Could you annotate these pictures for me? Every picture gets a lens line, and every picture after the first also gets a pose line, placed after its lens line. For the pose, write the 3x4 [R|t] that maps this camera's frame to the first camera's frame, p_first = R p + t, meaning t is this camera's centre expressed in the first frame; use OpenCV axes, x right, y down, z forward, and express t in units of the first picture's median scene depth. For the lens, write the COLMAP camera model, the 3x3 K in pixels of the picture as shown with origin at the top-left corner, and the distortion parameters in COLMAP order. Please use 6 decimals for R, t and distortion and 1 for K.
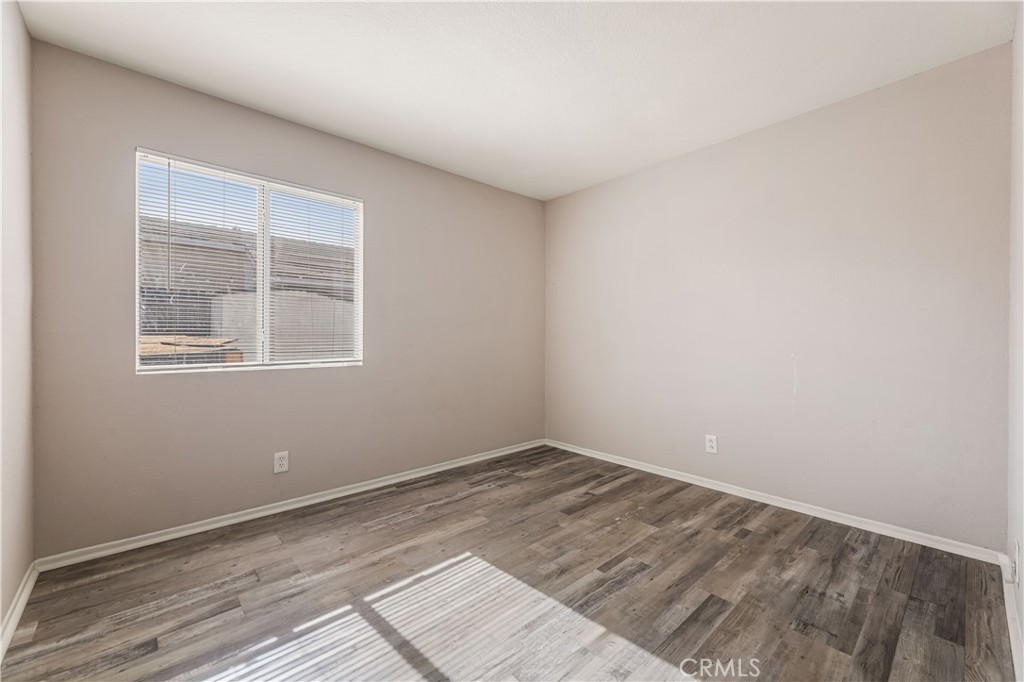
lens RADIAL K [[410.6, 0, 517.9], [0, 410.6, 343.0], [0, 0, 1]] dist [0.001181, 0.000279]
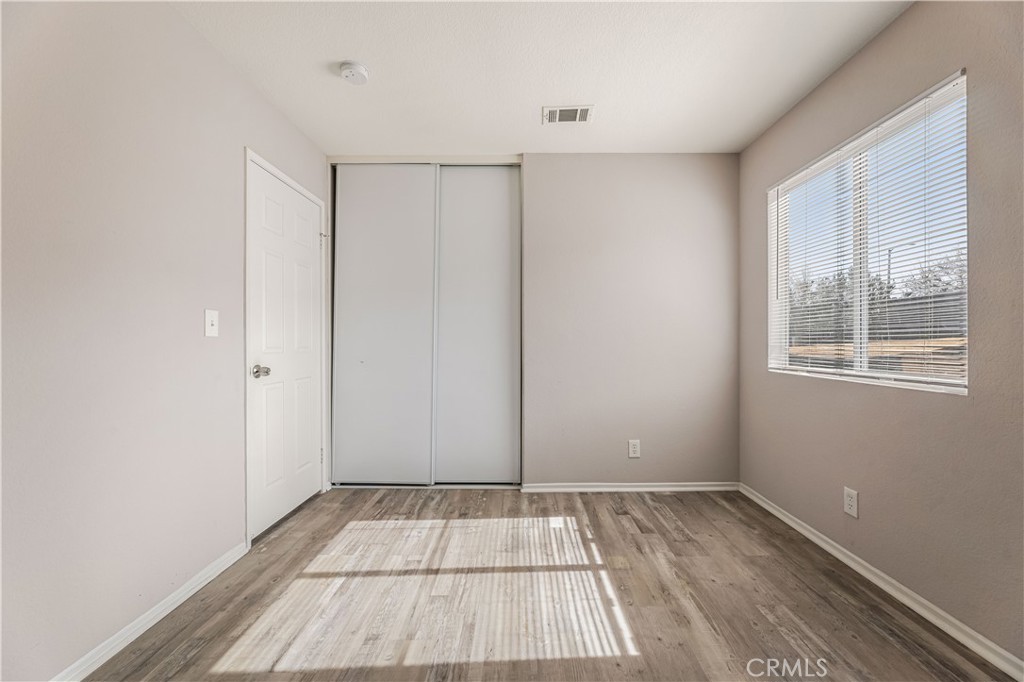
lens RADIAL K [[410.6, 0, 518.1], [0, 410.6, 337.2], [0, 0, 1]] dist [0.001181, 0.000279]
pose [[-0.667092, -0.005986, -0.744951, 0.609533], [-0.010341, 0.999946, 0.001226, -0.022492], [0.744903, 0.008521, -0.667118, 1.510213]]
